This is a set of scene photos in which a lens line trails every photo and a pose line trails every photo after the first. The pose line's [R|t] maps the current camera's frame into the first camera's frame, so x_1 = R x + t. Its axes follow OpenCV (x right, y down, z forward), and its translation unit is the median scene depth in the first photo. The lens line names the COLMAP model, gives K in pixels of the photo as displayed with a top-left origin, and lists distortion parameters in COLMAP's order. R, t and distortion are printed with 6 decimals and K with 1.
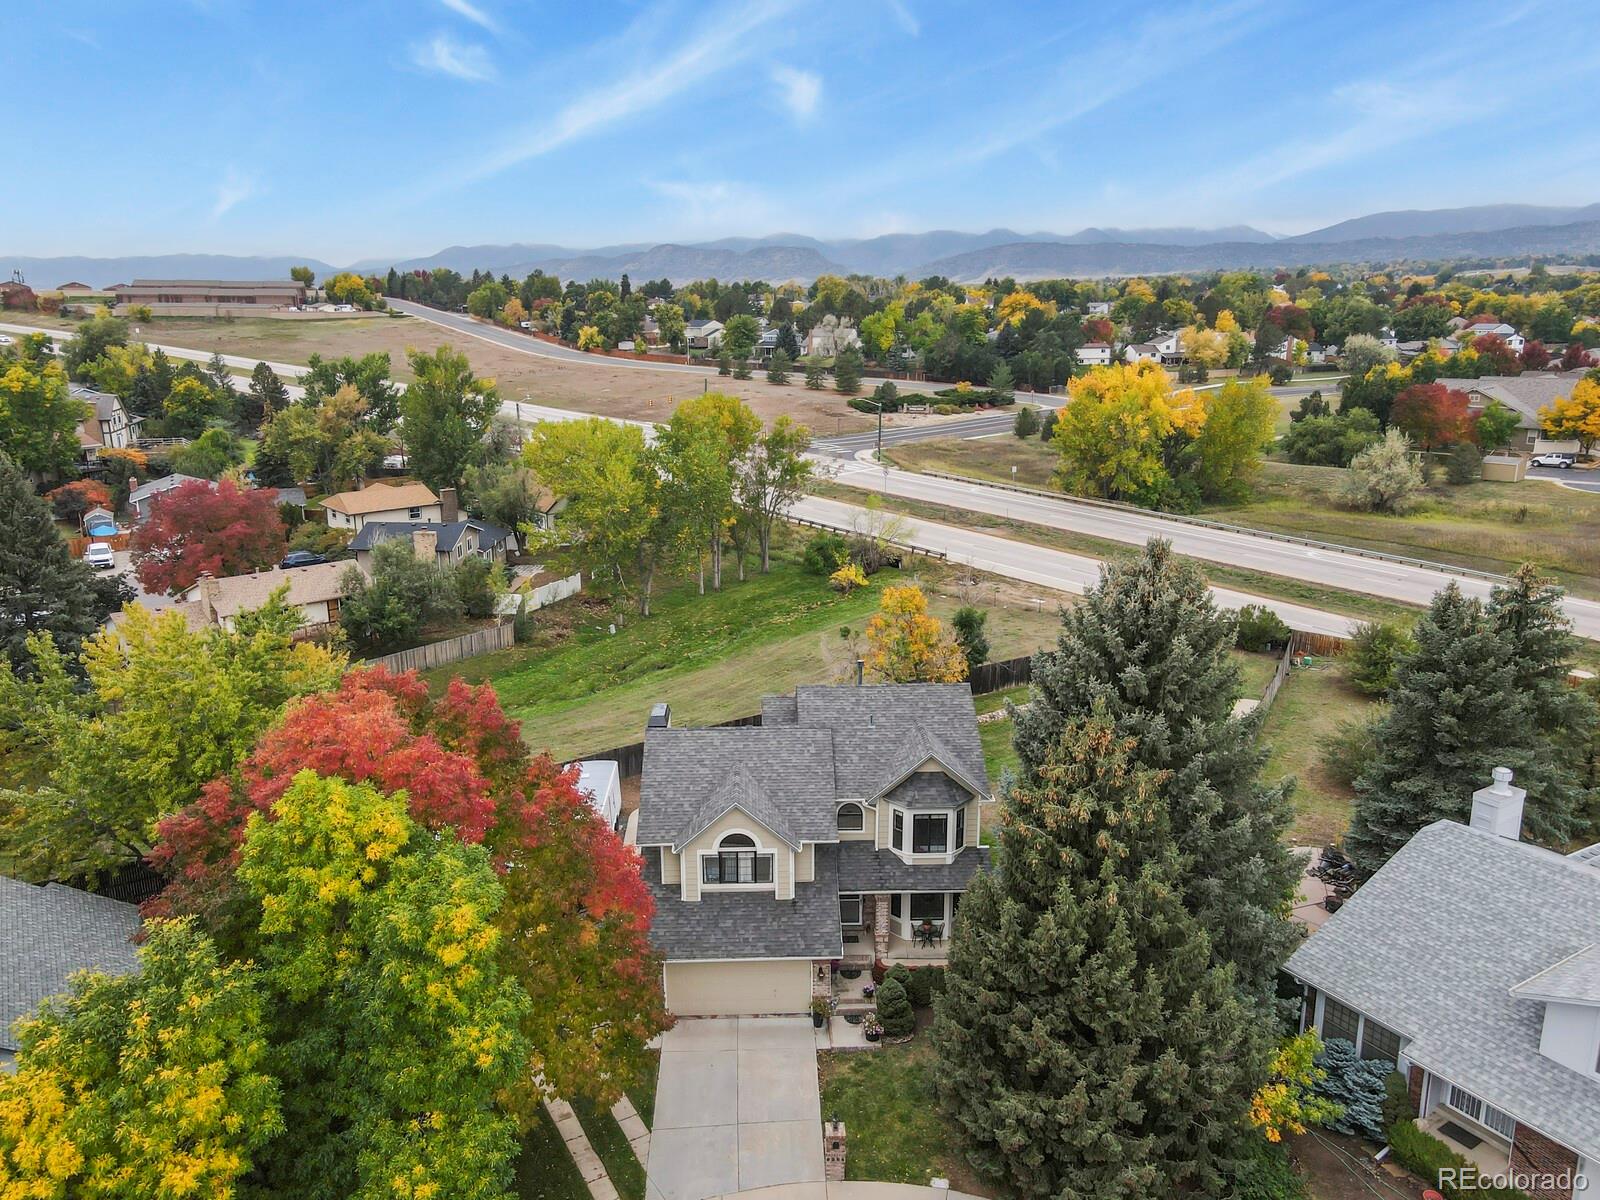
lens RADIAL K [[1205.7, 0, 800.0], [0, 1205.7, 600.0], [0, 0, 1]] dist [0.018657, 0.063510]
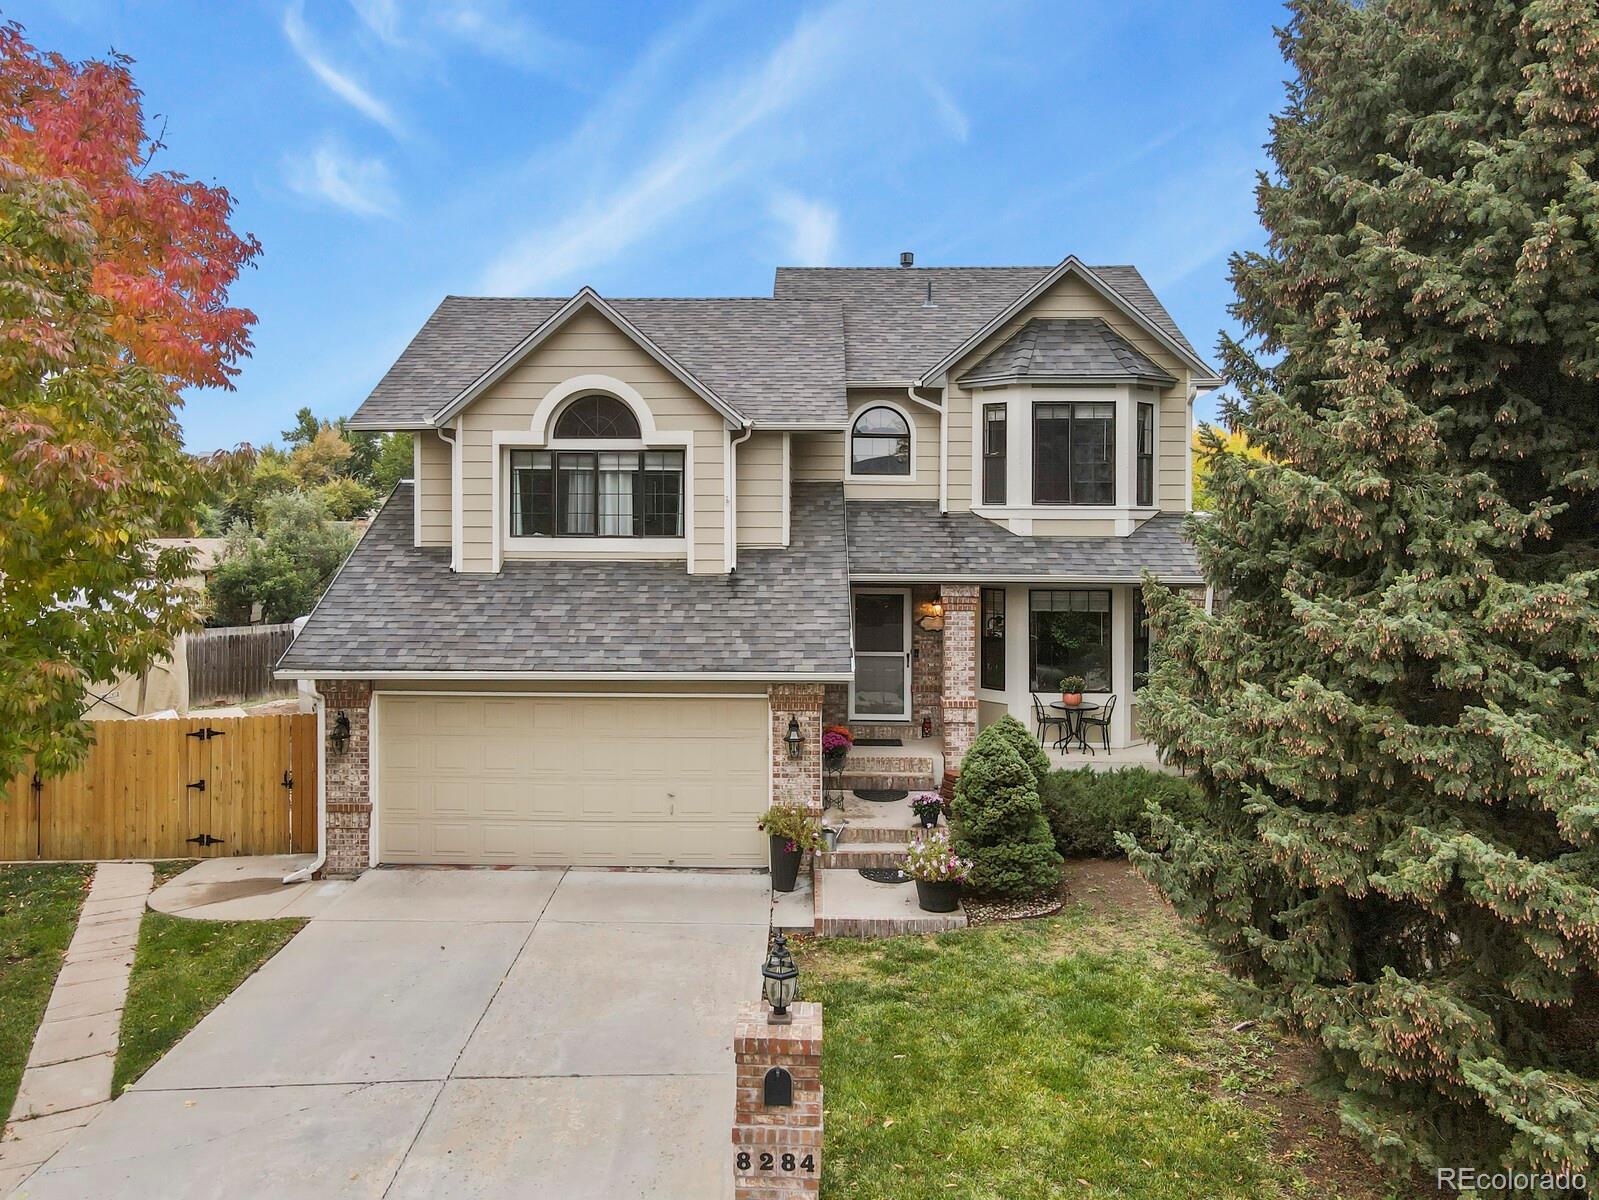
lens RADIAL K [[1114.2, 0, 799.5], [0, 1114.2, 600.0], [0, 0, 1]] dist [0.004564, 0.048269]
pose [[0.998249, 0.005676, -0.058875, 0.037705], [-0.020540, 0.966708, -0.255057, 0.348525], [0.055467, 0.255820, 0.965132, 0.654260]]
